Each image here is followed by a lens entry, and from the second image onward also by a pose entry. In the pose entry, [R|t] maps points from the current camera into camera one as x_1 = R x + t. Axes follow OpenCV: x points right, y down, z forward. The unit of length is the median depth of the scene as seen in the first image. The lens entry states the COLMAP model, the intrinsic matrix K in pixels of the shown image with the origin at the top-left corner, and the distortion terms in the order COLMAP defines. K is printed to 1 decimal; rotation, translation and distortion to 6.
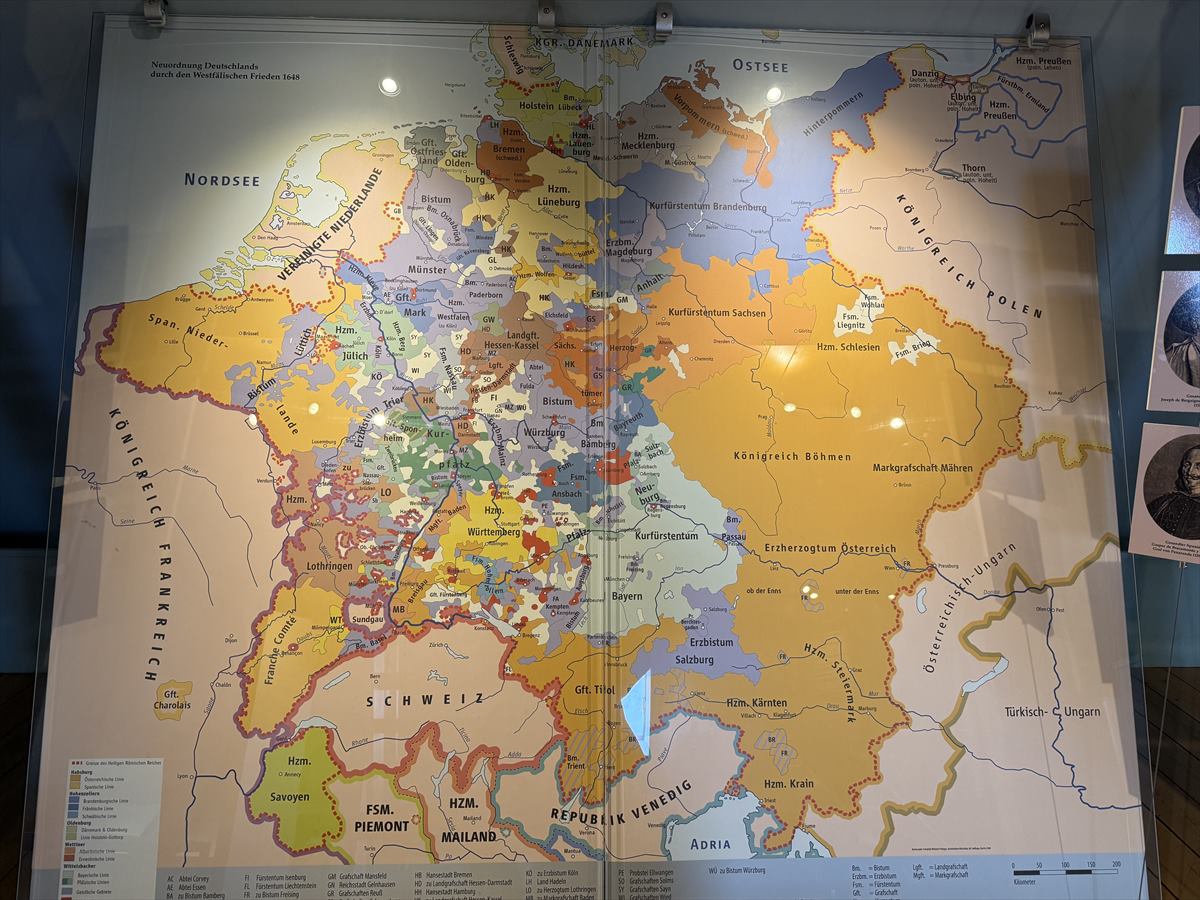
lens RADIAL K [[847.0, 0, 601.0], [0, 847.0, 449.5], [0, 0, 1]] dist [-0.021954, 0.003250]
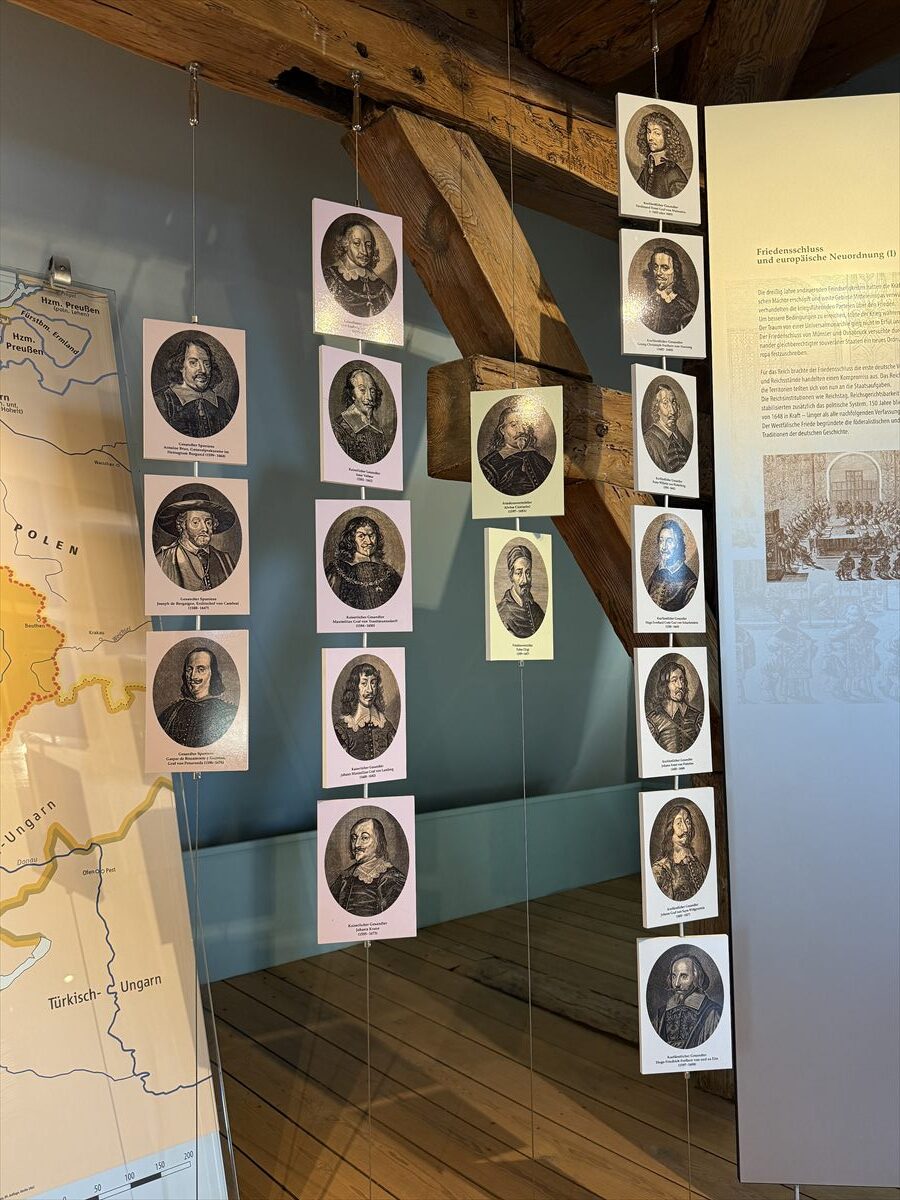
lens RADIAL K [[956.1, 0, 452.3], [0, 956.1, 597.0], [0, 0, 1]] dist [-0.004741, -0.024734]
pose [[0.779550, 0.013887, 0.626186, 0.191383], [0.139857, 0.970652, -0.195637, 0.154579], [-0.610526, 0.240086, 0.754730, -0.032588]]
